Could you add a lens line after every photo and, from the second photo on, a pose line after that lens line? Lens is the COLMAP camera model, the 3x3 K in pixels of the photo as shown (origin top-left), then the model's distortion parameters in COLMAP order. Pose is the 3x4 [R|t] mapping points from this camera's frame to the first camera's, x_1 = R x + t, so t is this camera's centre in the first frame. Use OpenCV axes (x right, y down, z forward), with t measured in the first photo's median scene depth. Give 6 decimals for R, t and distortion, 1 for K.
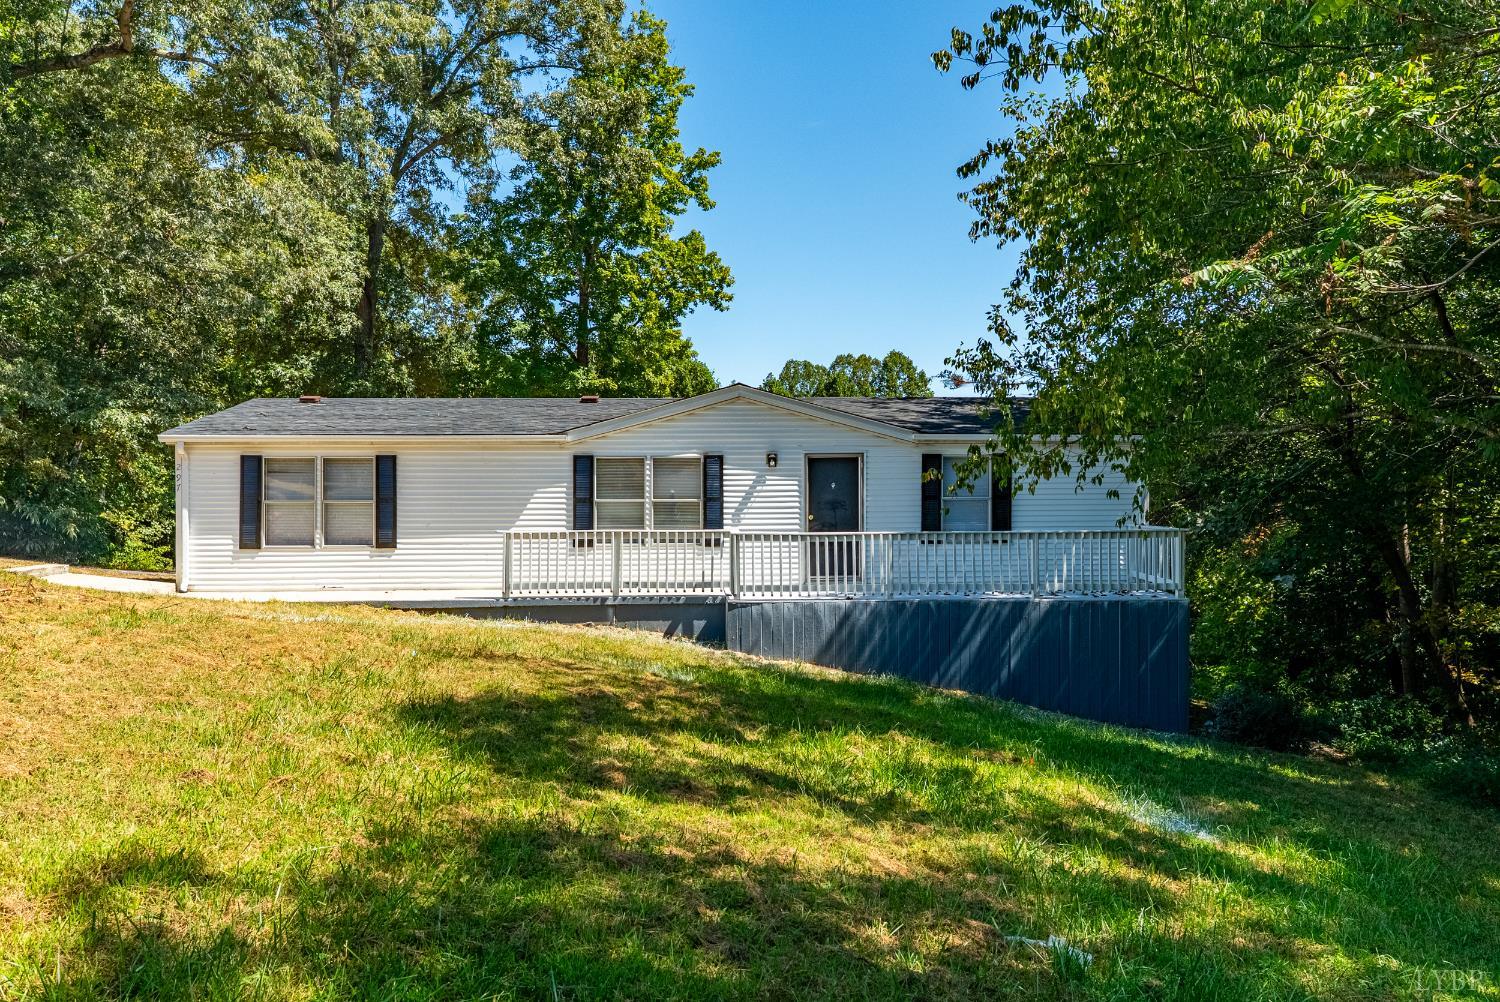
lens RADIAL K [[1123.0, 0, 751.2], [0, 1123.0, 502.3], [0, 0, 1]] dist [0.002765, 0.000200]
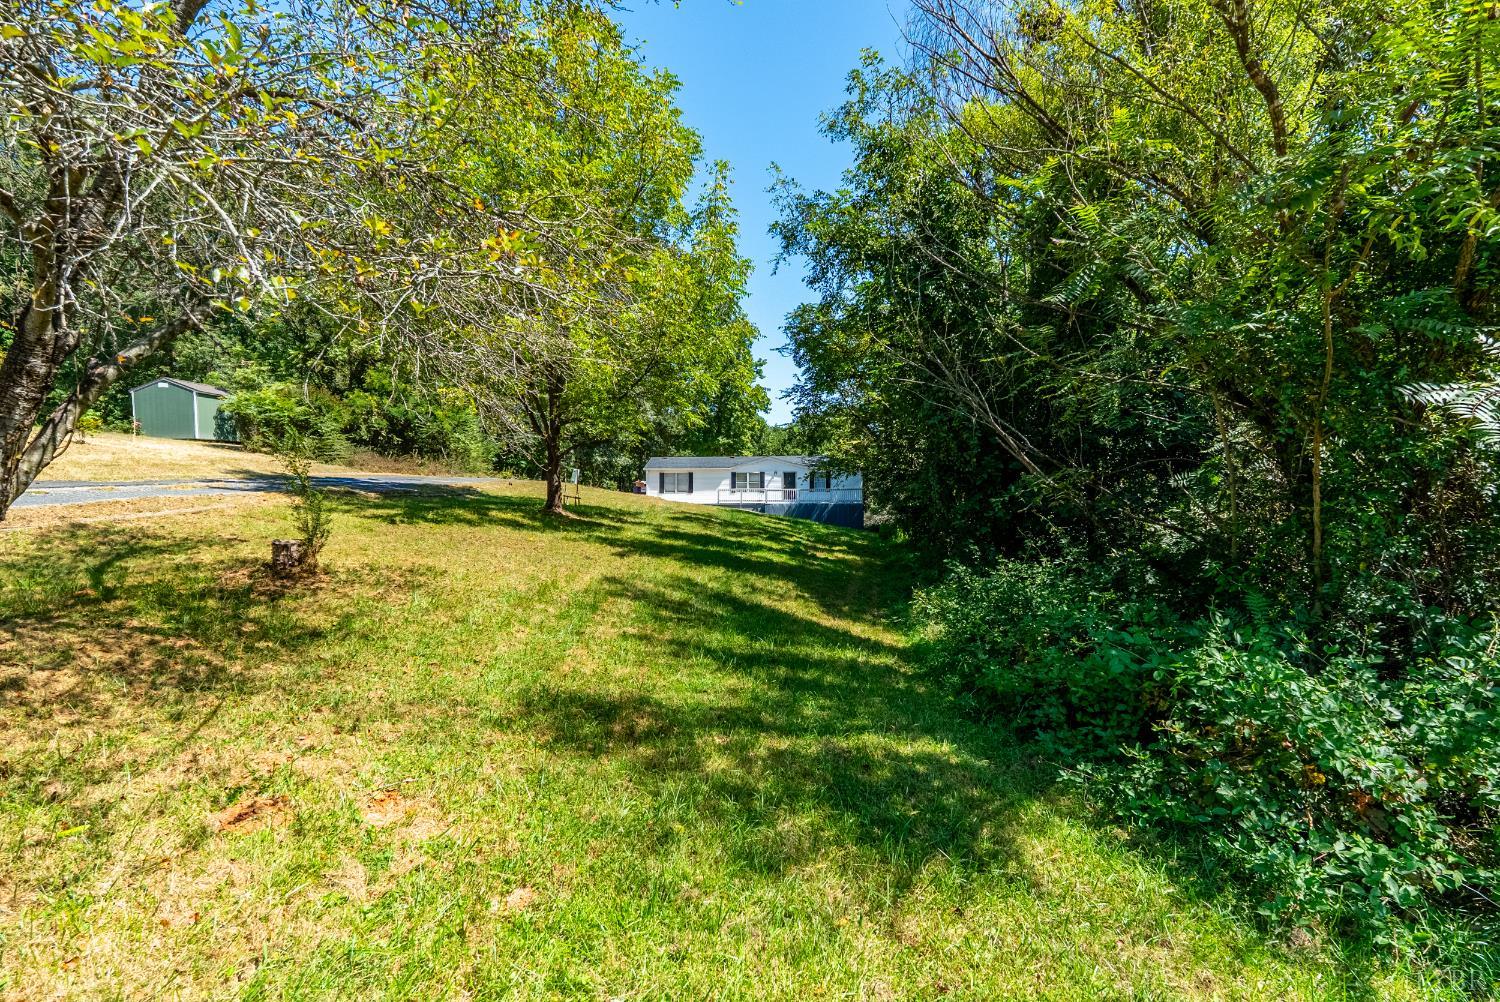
lens RADIAL K [[669.6, 0, 748.7], [0, 669.6, 494.8], [0, 0, 1]] dist [0.001047, 0.000051]
pose [[0.997828, -0.003545, -0.065775, 0.087547], [0.004866, 0.999790, 0.019924, -0.004776], [0.065690, -0.020201, 0.997636, -1.680535]]
